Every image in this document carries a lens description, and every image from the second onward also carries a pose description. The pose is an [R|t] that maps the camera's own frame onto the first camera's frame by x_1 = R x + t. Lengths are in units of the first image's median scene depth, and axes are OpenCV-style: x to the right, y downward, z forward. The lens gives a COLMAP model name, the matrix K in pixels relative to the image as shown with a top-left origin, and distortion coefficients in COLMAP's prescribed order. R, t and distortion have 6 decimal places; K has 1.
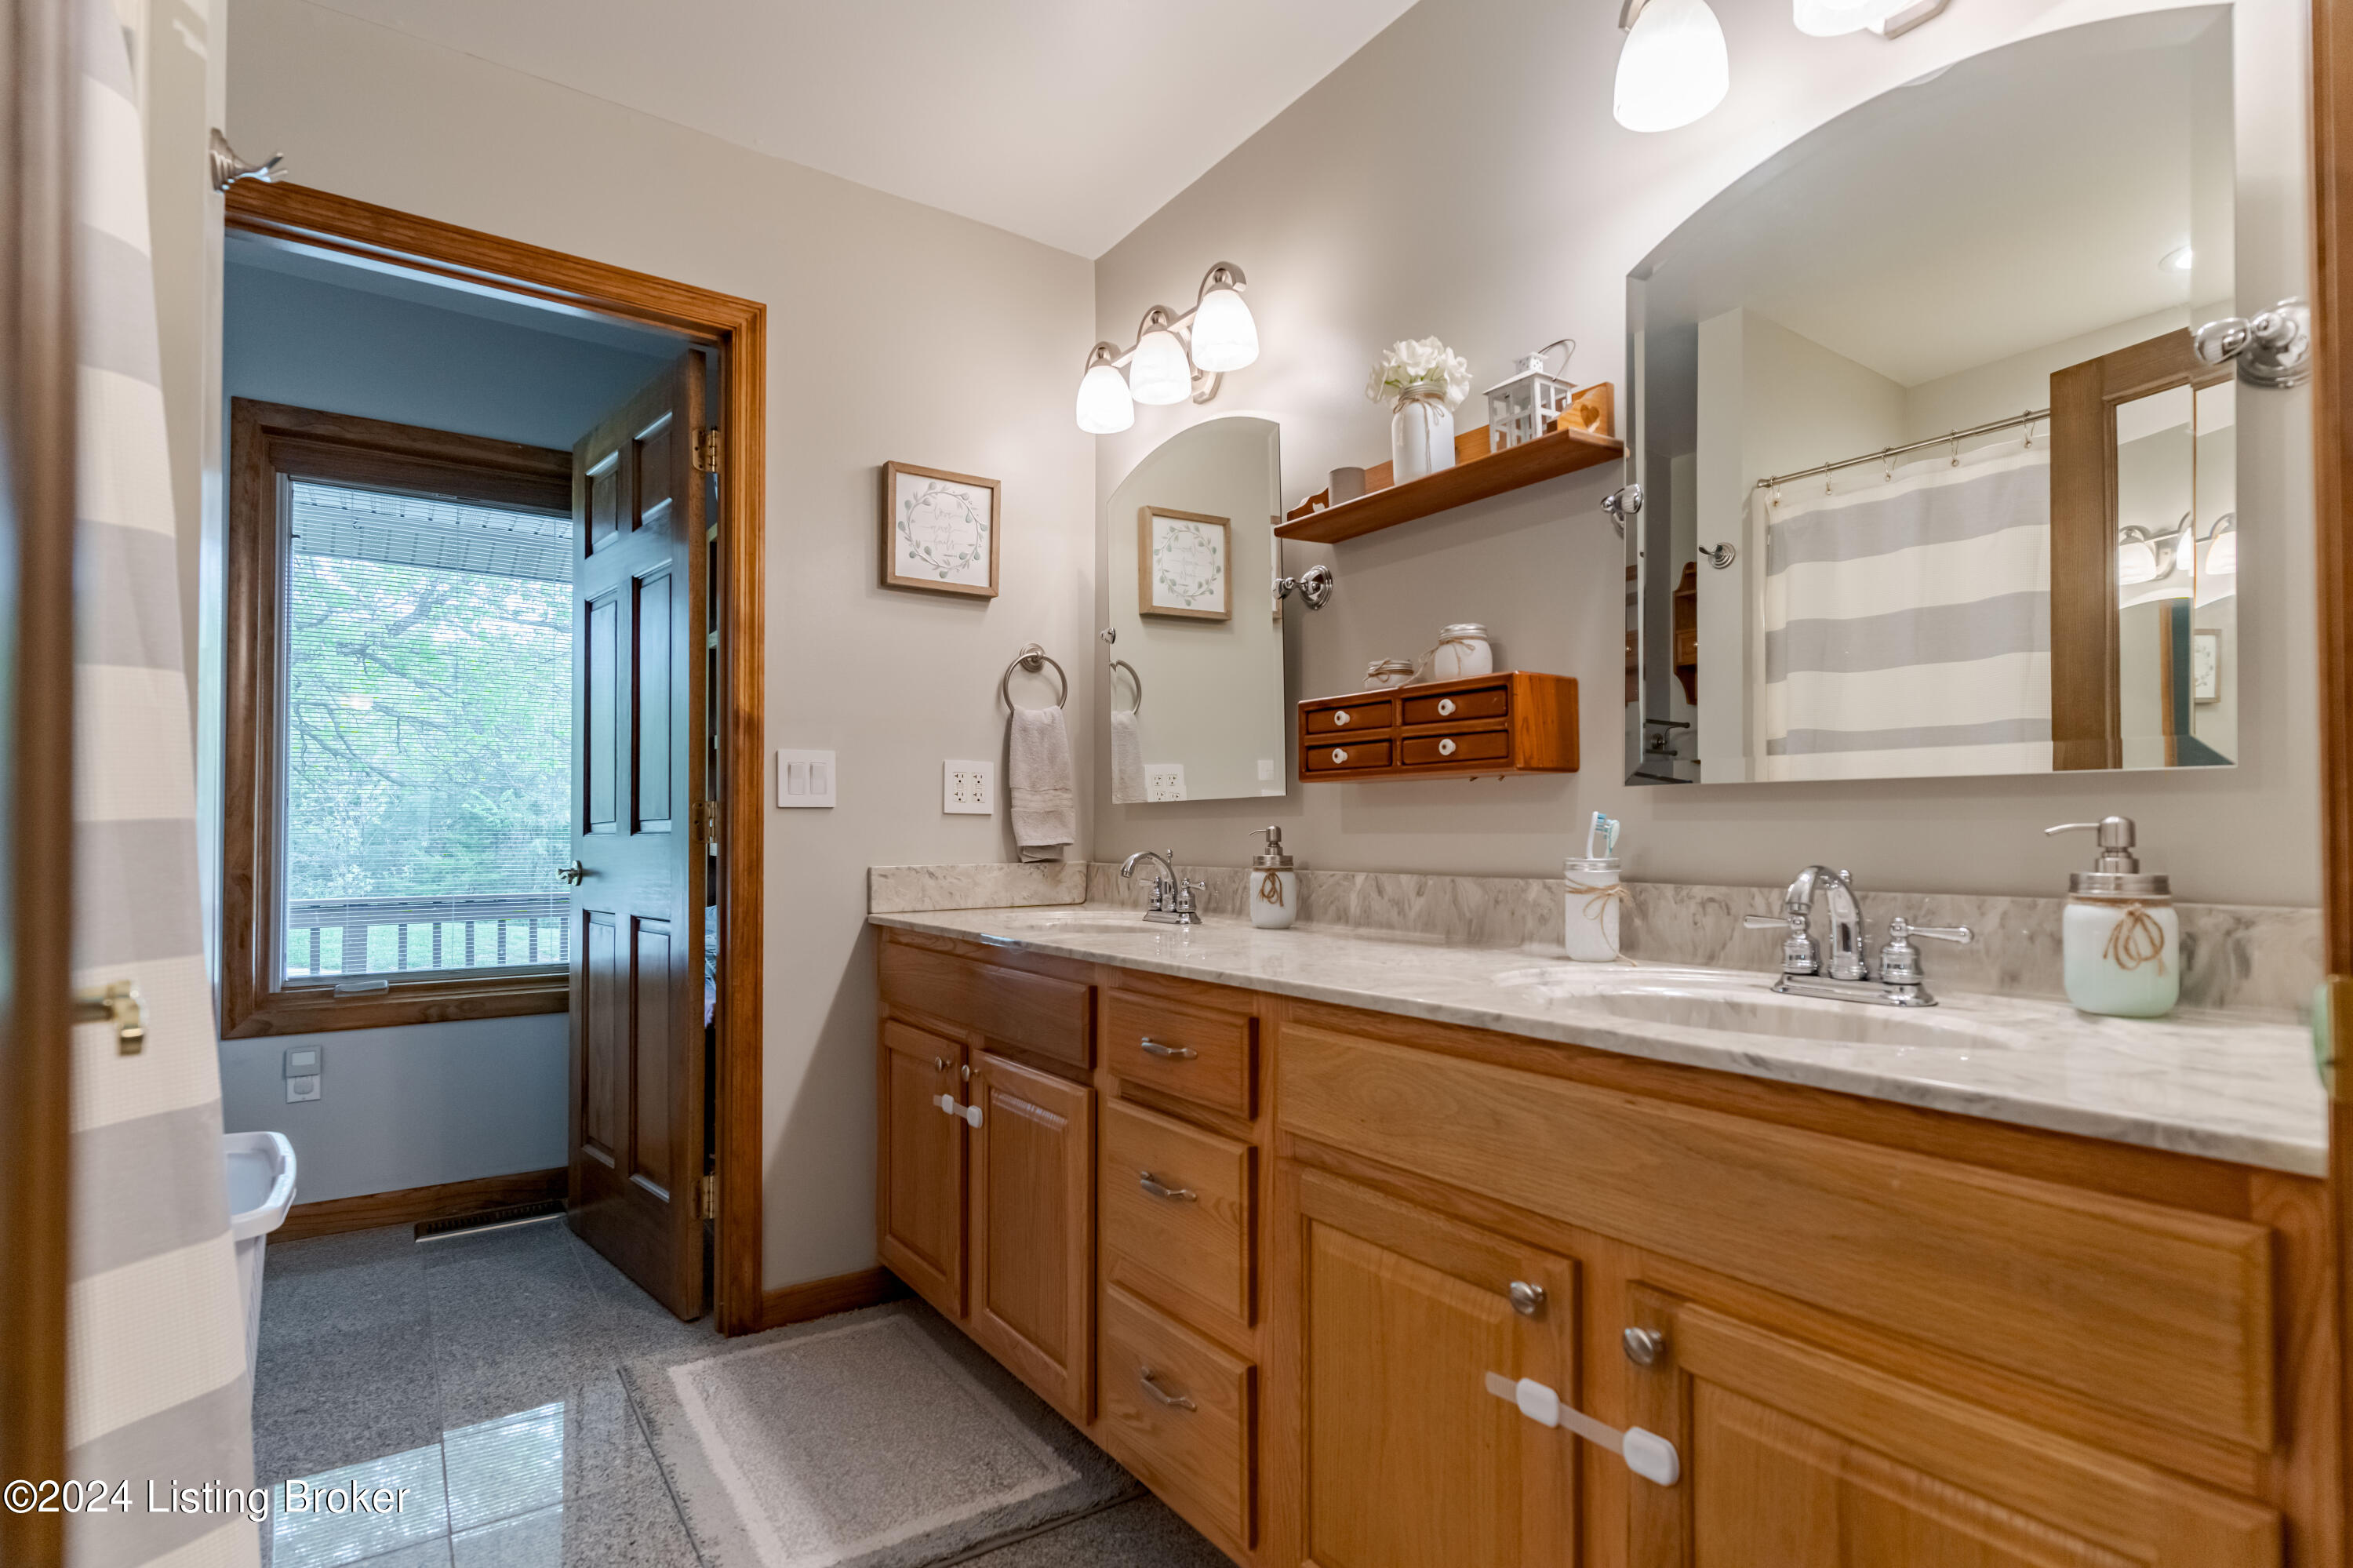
lens RADIAL K [[1147.2, 0, 1177.0], [0, 1147.2, 803.3], [0, 0, 1]] dist [0.000306, 0.001235]
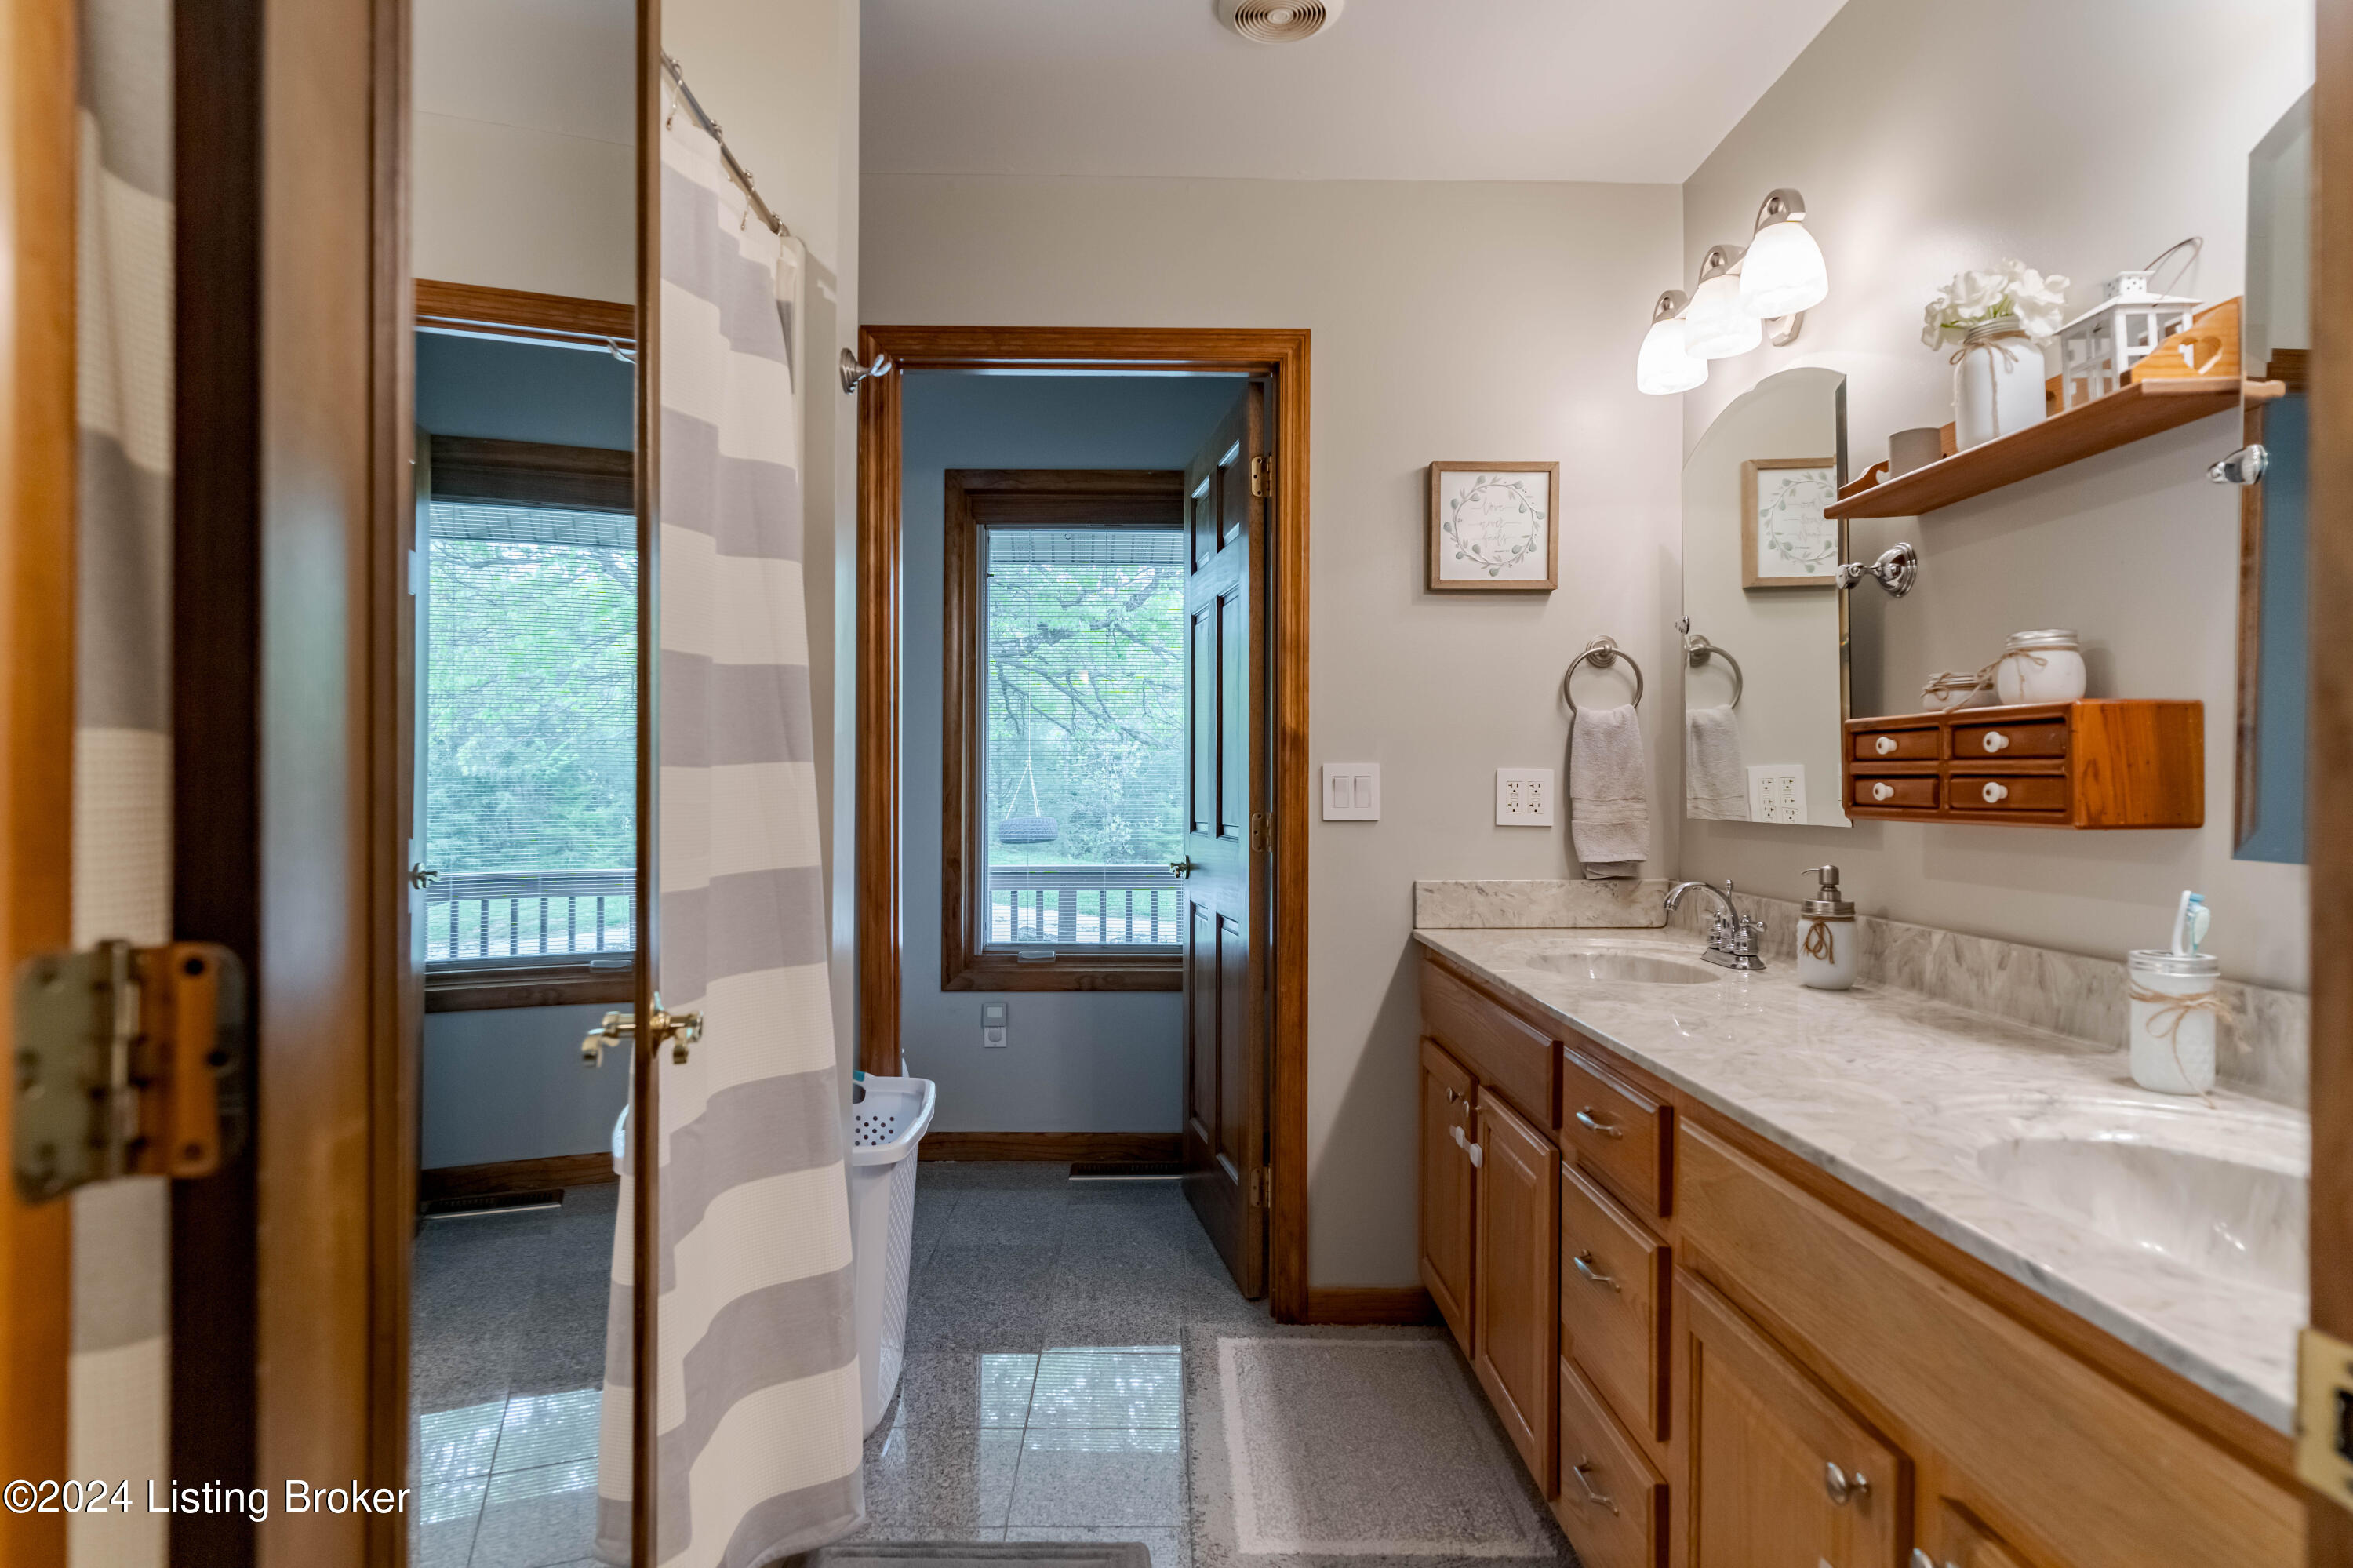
lens RADIAL K [[1301.9, 0, 1175.3], [0, 1301.9, 777.3], [0, 0, 1]] dist [-0.001141, 0.002110]
pose [[0.836227, 0.002734, -0.548376, 0.200009], [0.007253, 0.999845, 0.016046, -0.061040], [0.548335, -0.017396, 0.836078, -0.048267]]
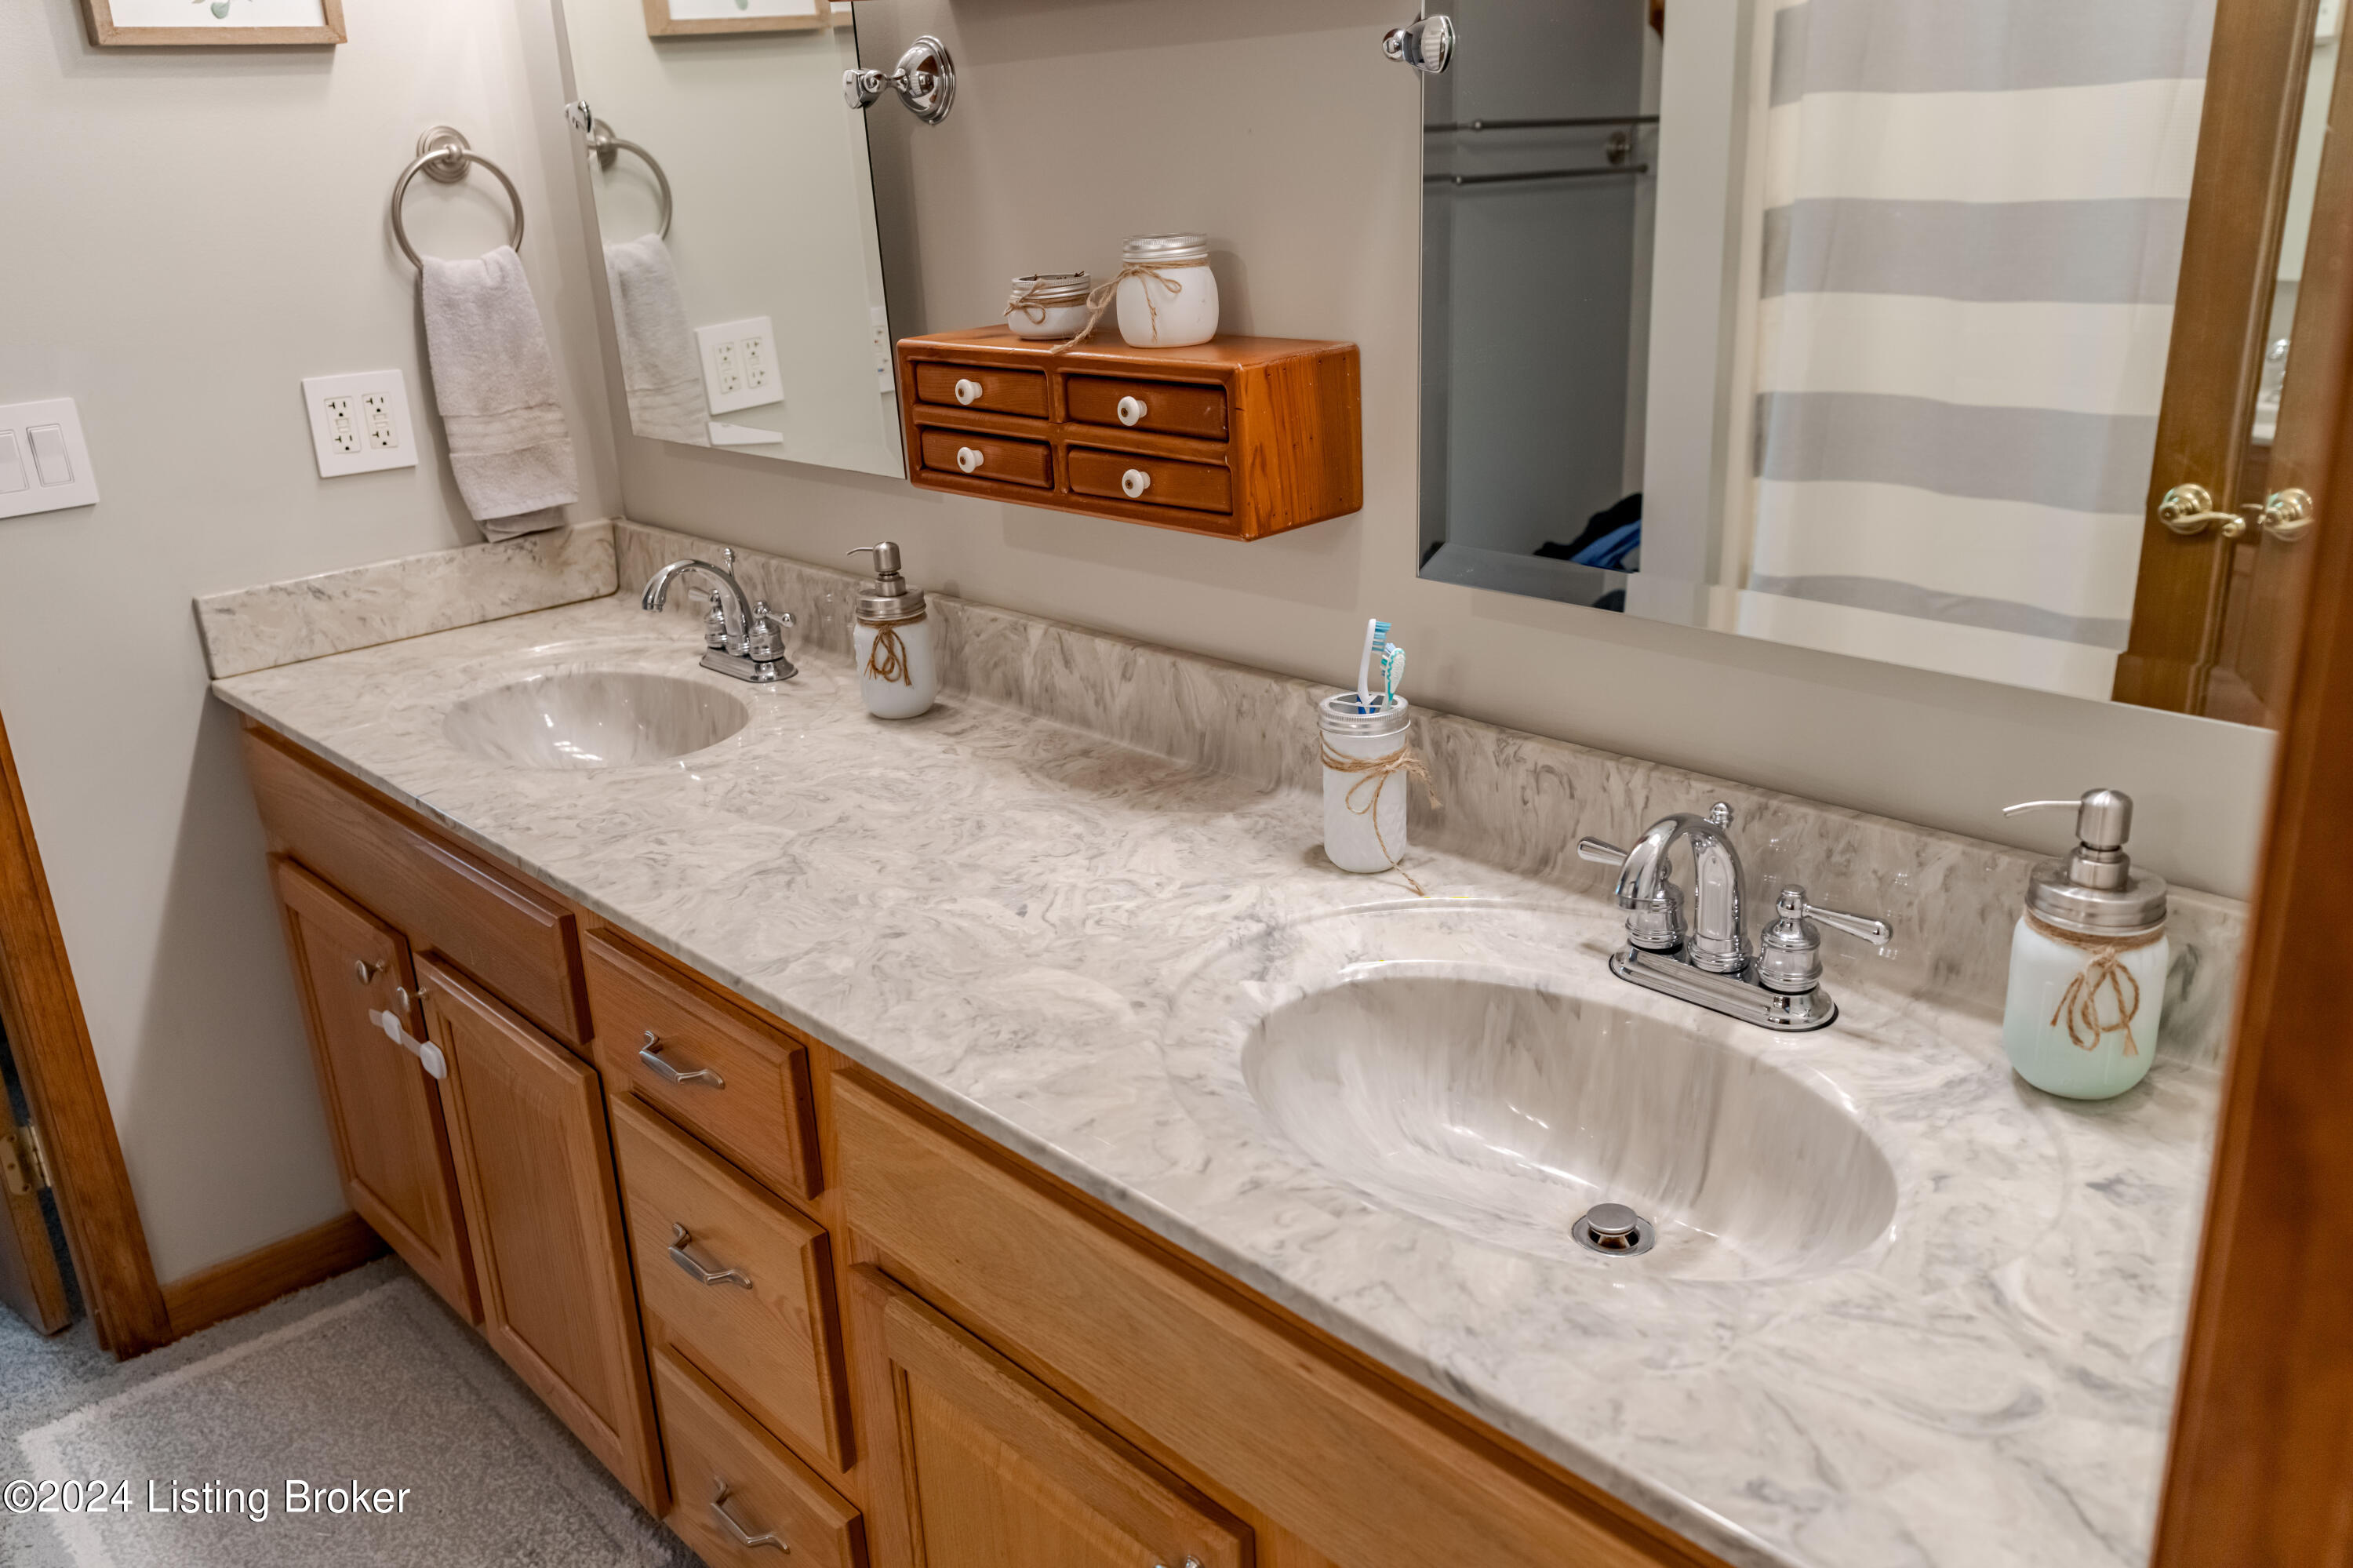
lens RADIAL K [[1831.7, 0, 1179.0], [0, 1831.7, 795.0], [0, 0, 1]] dist [0.002692, 0.001238]
pose [[0.988511, -0.091621, 0.120212, 0.104885], [0.043611, 0.934400, 0.353546, -0.175107], [-0.144719, -0.344242, 0.927661, 0.082291]]
